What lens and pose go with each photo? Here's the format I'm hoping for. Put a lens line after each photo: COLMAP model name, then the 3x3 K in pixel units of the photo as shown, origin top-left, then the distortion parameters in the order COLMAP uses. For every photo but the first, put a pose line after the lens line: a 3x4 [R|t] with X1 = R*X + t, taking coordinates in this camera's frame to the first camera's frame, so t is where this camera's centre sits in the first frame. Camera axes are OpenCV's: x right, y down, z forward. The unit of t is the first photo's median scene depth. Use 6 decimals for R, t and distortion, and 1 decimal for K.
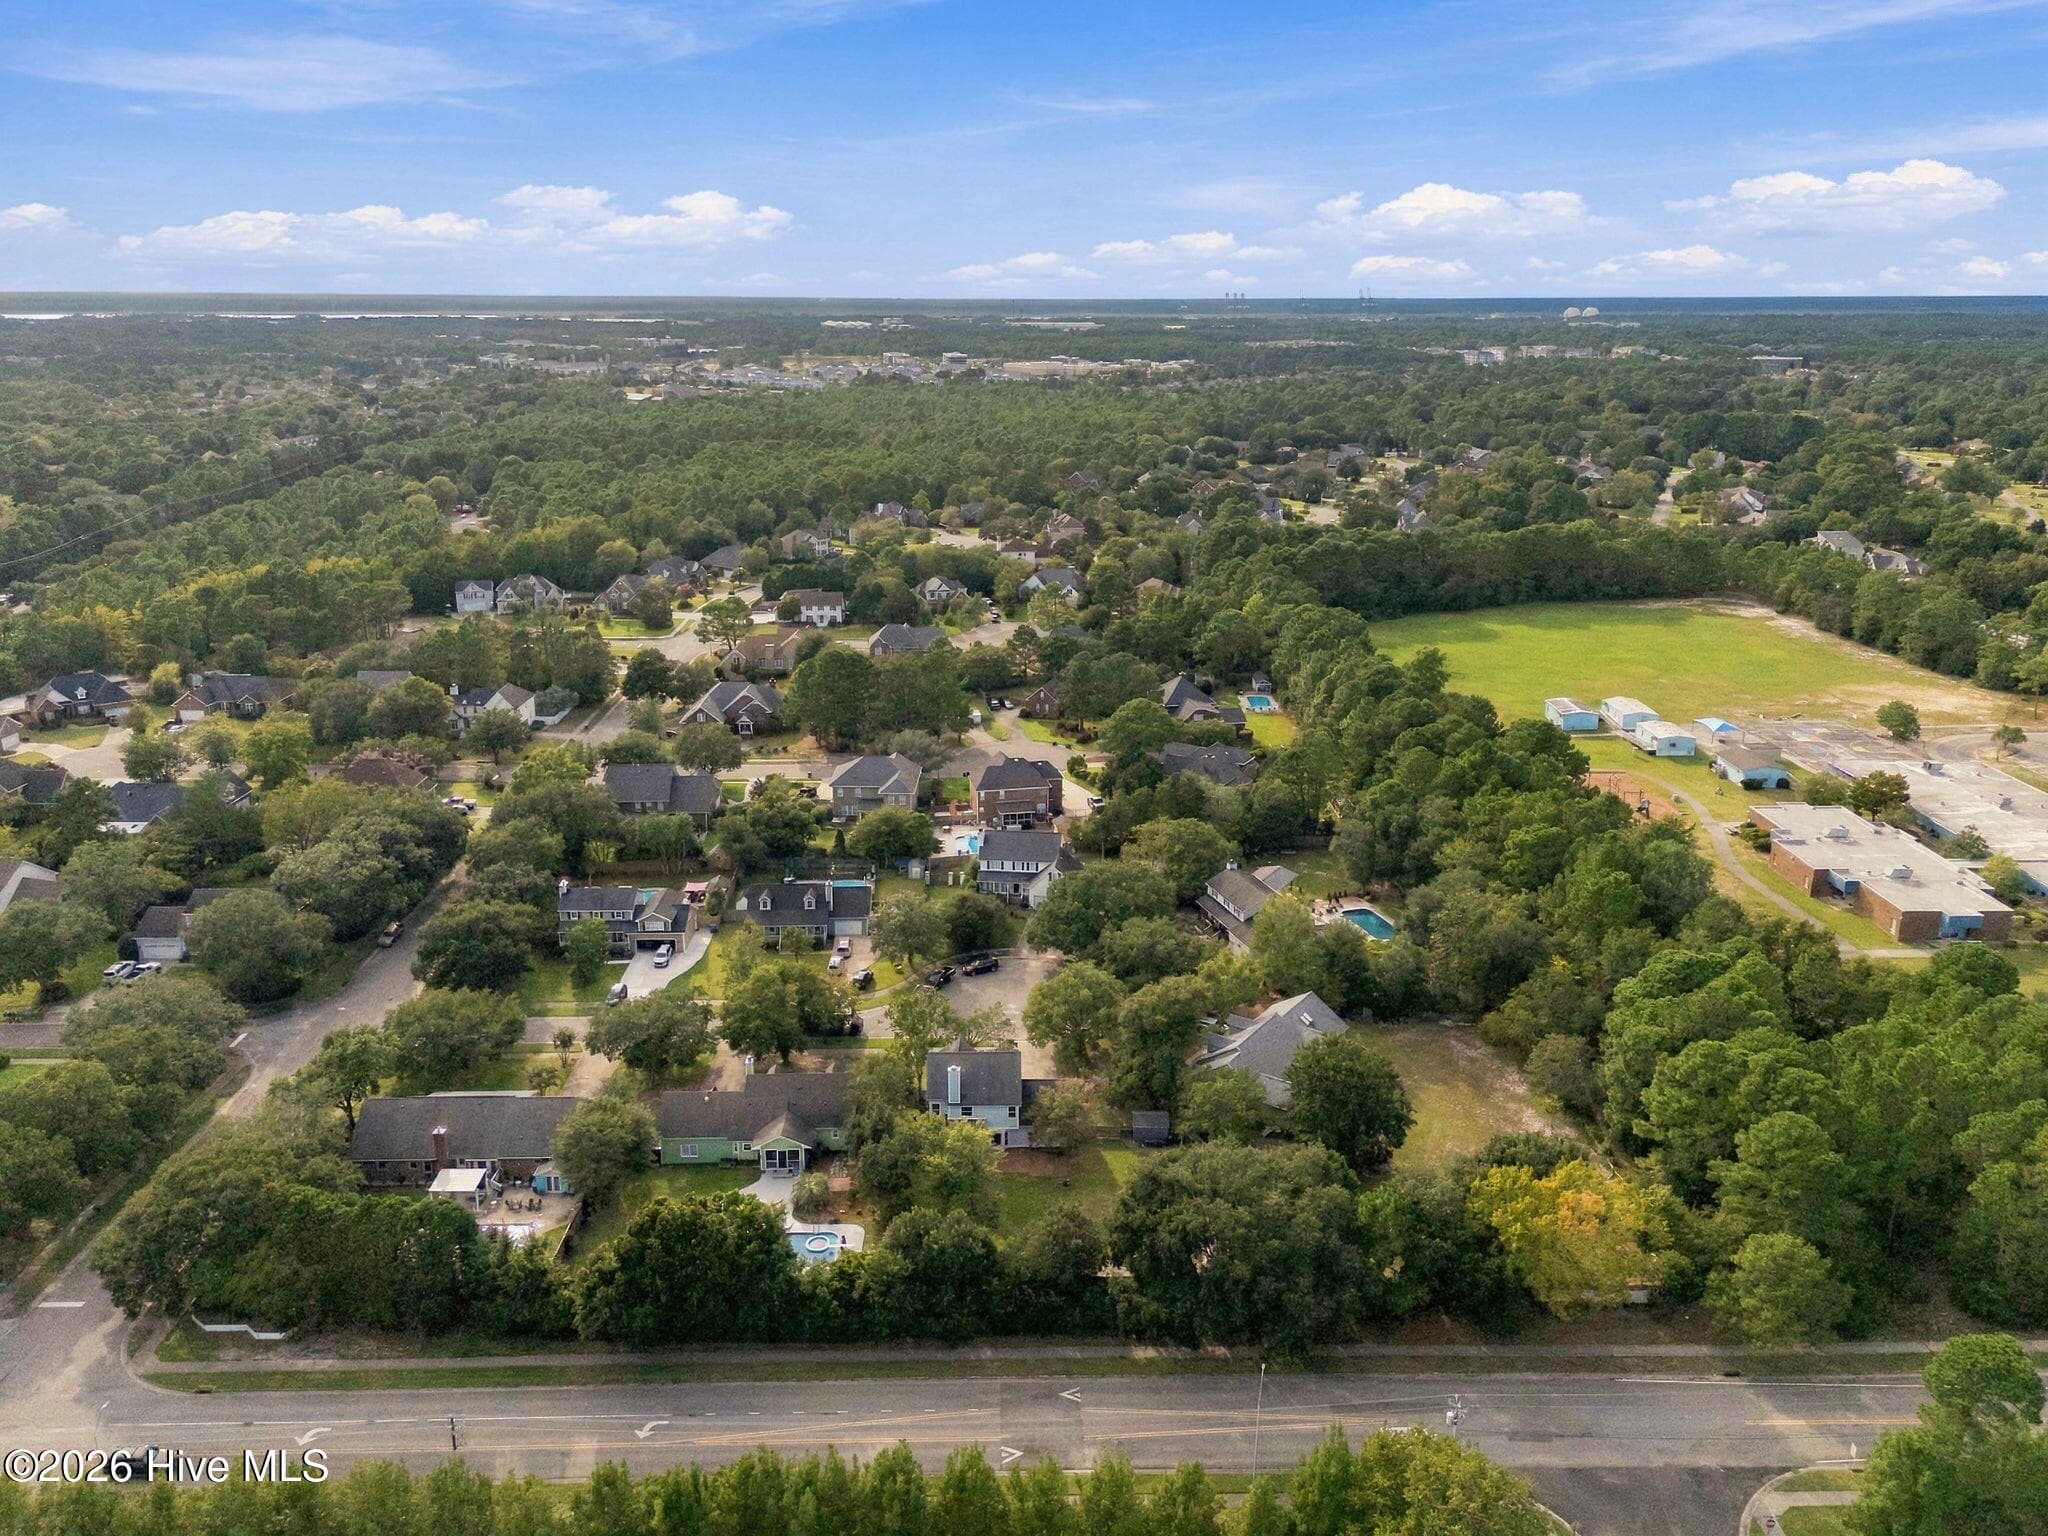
lens RADIAL K [[1486.5, 0, 1025.7], [0, 1486.5, 760.1], [0, 0, 1]] dist [0.072311, -0.079860]
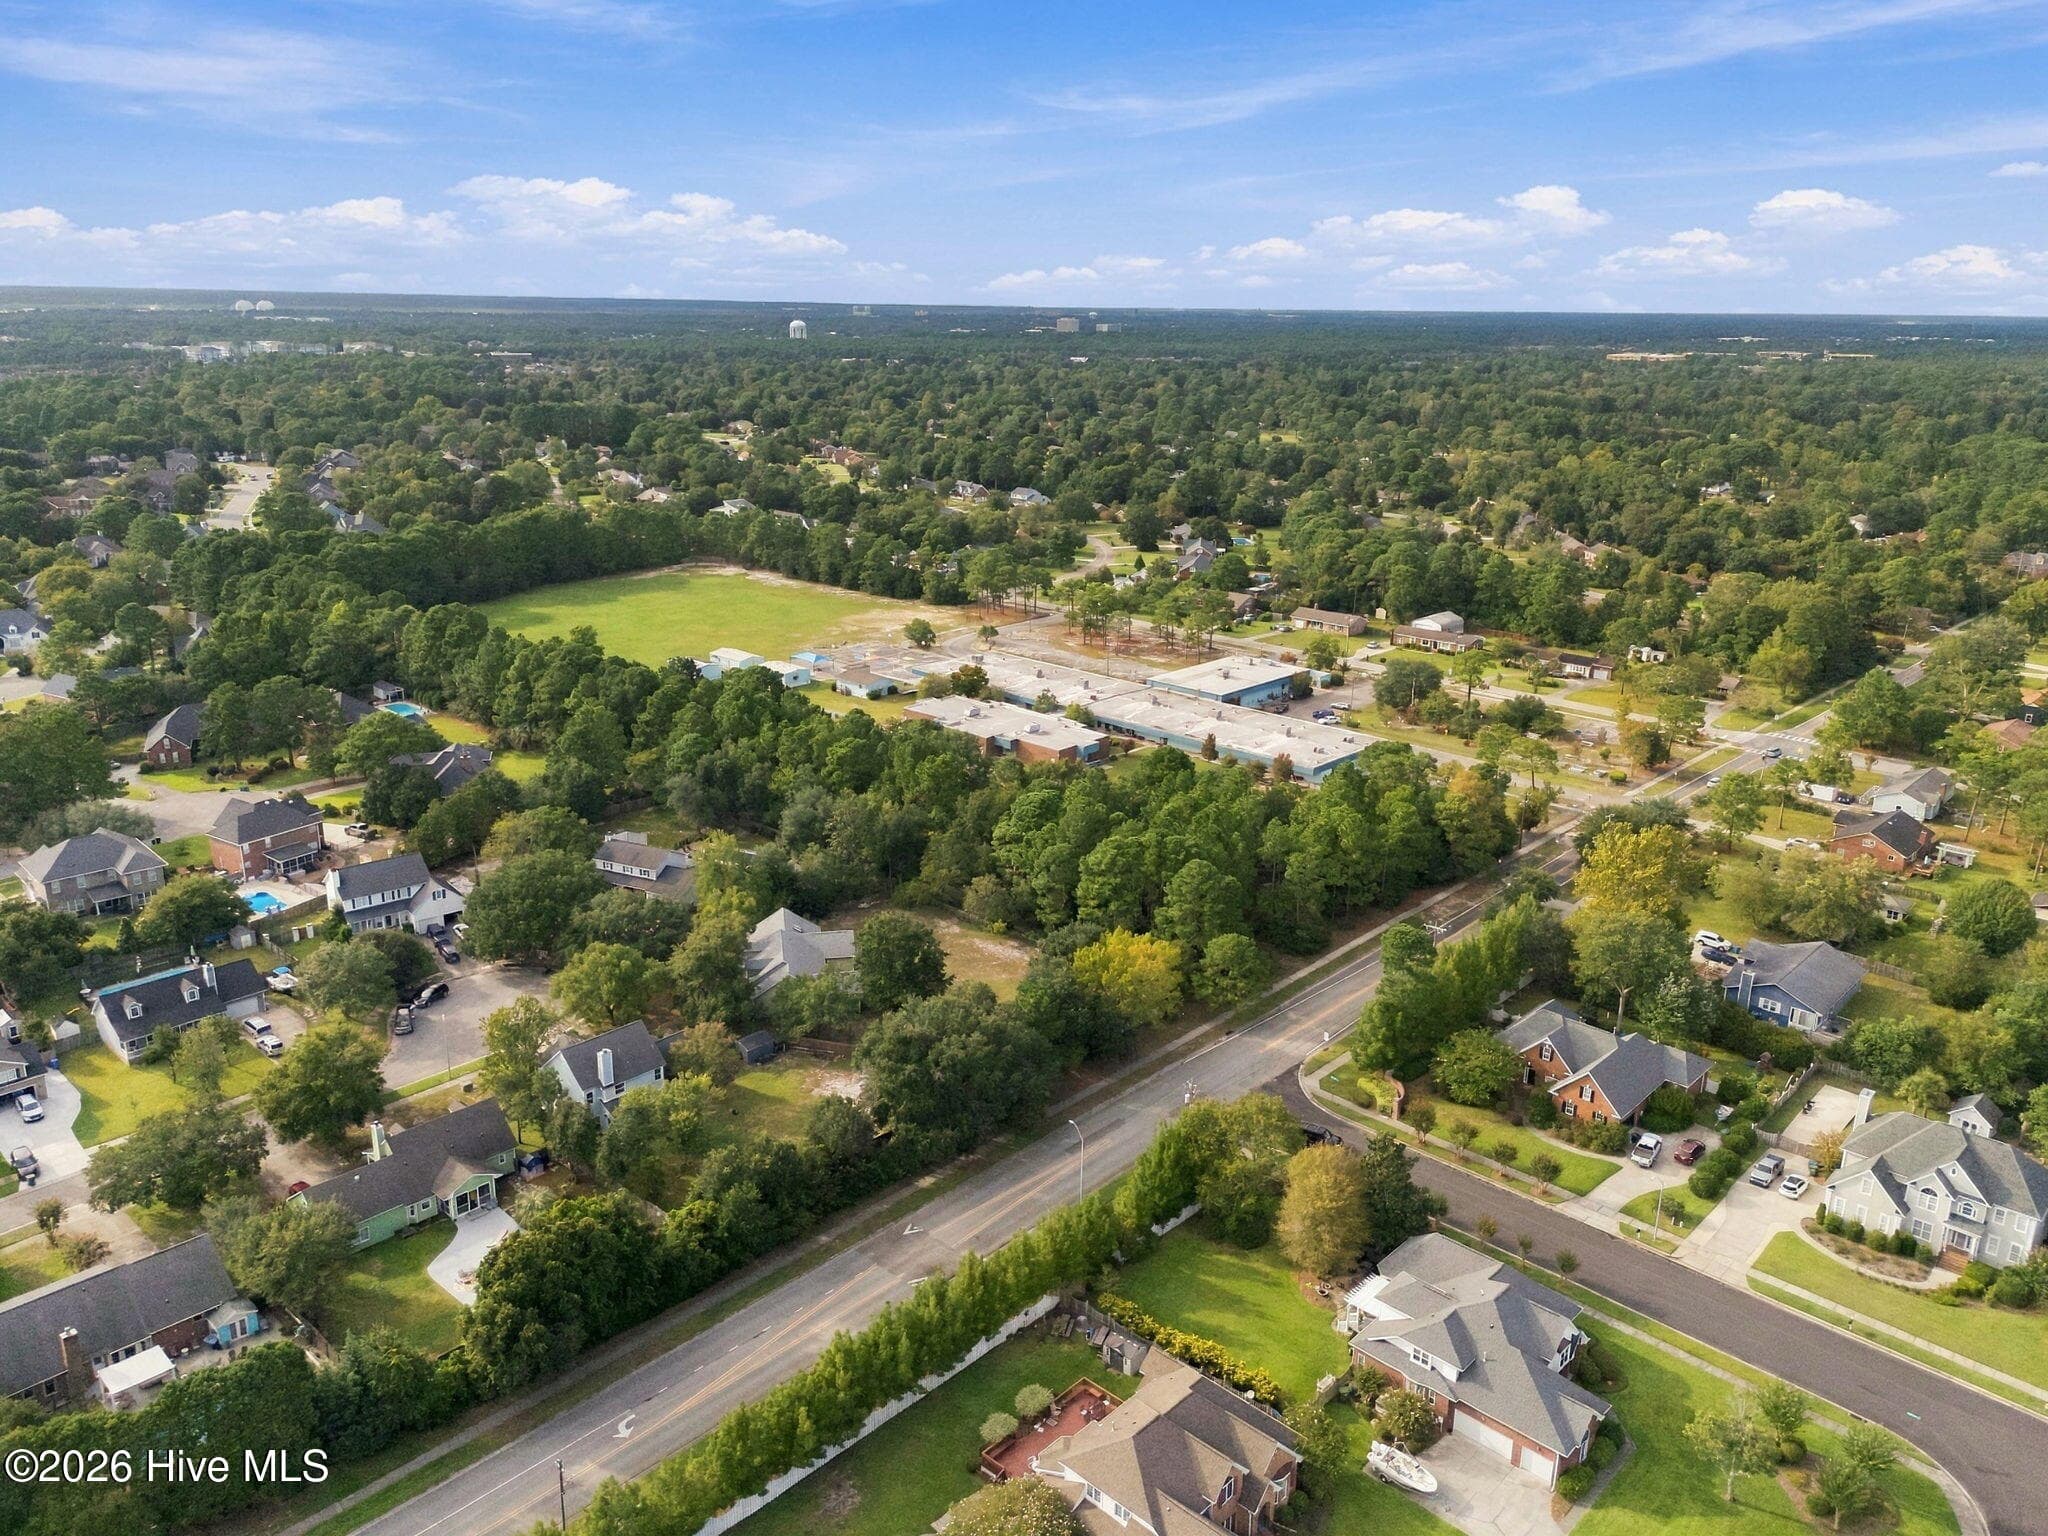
lens RADIAL K [[1486.5, 0, 1025.7], [0, 1486.5, 760.1], [0, 0, 1]] dist [0.072311, -0.079860]
pose [[0.698268, -0.201184, 0.686984, -0.325839], [0.199411, 0.976374, 0.083246, -0.010042], [-0.687500, 0.078864, 0.721889, 0.027664]]
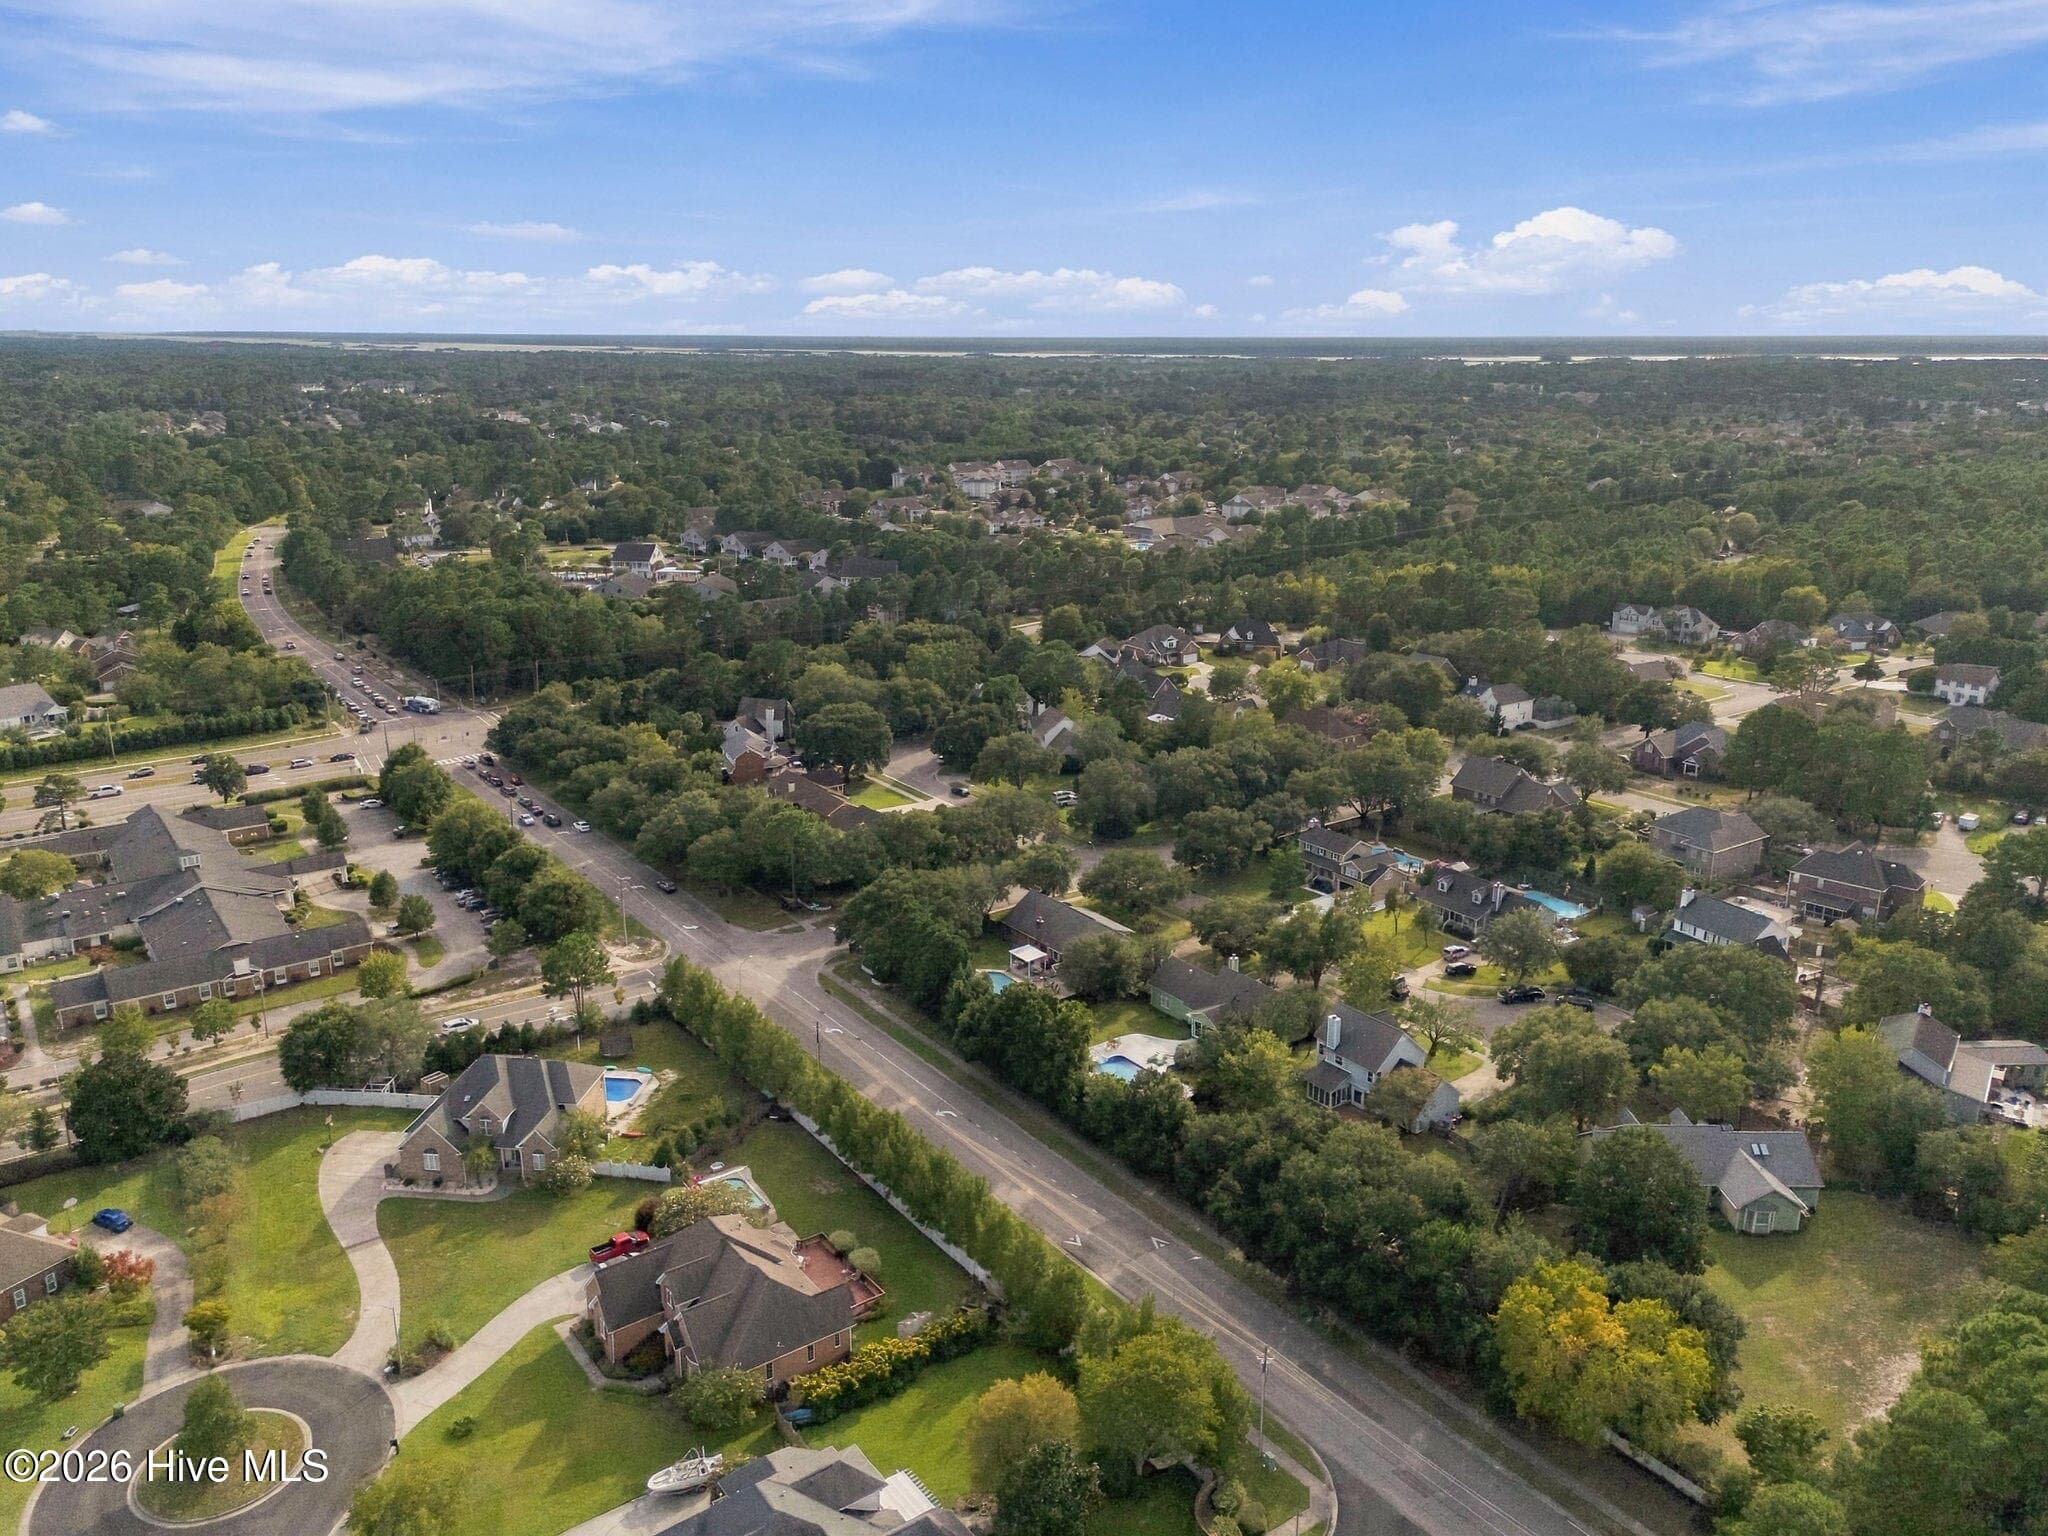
lens RADIAL K [[1486.5, 0, 1025.7], [0, 1486.5, 760.1], [0, 0, 1]] dist [0.072311, -0.079860]
pose [[0.570849, 0.222186, -0.790421, 0.427177], [-0.243080, 0.965266, 0.095780, -0.019434], [0.784247, 0.137459, 0.605030, 0.077995]]
